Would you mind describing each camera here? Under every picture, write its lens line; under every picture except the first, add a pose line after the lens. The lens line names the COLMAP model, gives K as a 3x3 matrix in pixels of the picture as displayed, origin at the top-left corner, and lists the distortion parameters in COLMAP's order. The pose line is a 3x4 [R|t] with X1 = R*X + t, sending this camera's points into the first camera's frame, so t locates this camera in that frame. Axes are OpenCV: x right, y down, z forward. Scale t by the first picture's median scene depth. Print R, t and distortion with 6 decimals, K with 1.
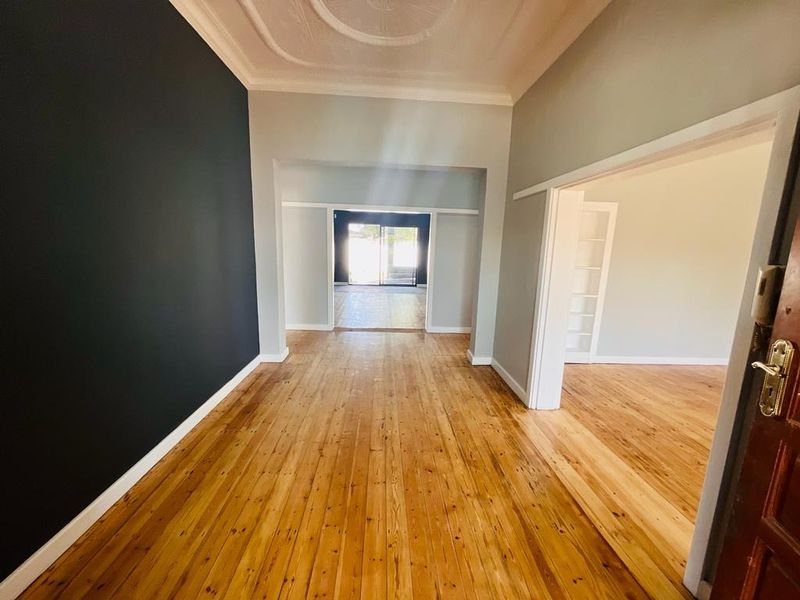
lens RADIAL K [[325.9, 0, 400.0], [0, 325.9, 300.0], [0, 0, 1]] dist [-0.003799, -0.000073]
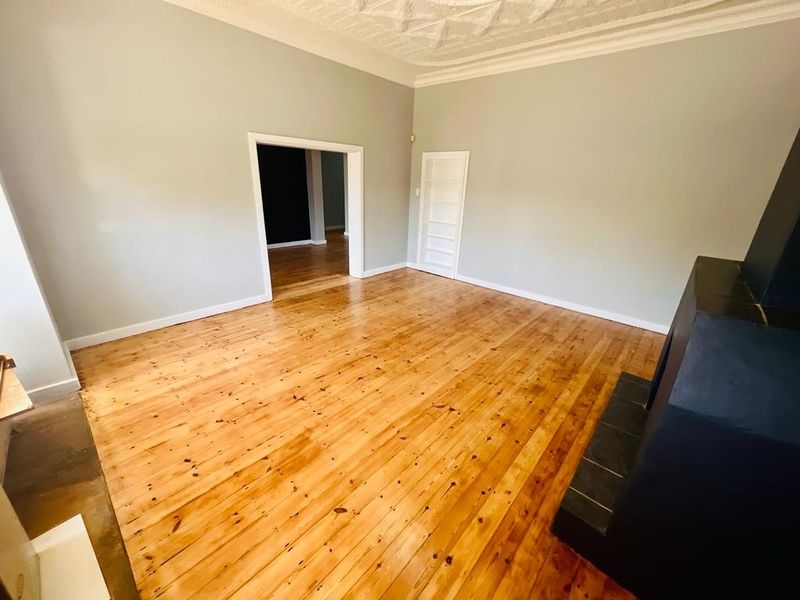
lens RADIAL K [[325.9, 0, 400.0], [0, 325.9, 300.0], [0, 0, 1]] dist [-0.003799, -0.000073]
pose [[0.708179, 0.248903, -0.660704, 1.846378], [-0.136413, 0.966402, 0.217852, 0.025627], [0.692729, -0.064150, 0.718339, -0.158971]]
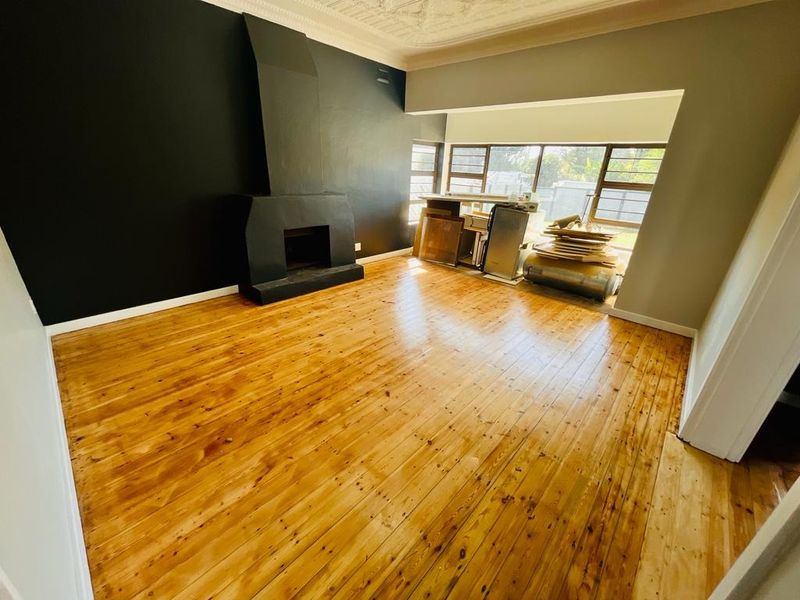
lens RADIAL K [[325.9, 0, 400.0], [0, 325.9, 300.0], [0, 0, 1]] dist [-0.003799, -0.000073]
pose [[-0.695065, -0.320408, 0.643601, 0.569992], [0.058836, 0.866848, 0.495089, -0.230802], [-0.716535, 0.381987, -0.583664, 1.210941]]
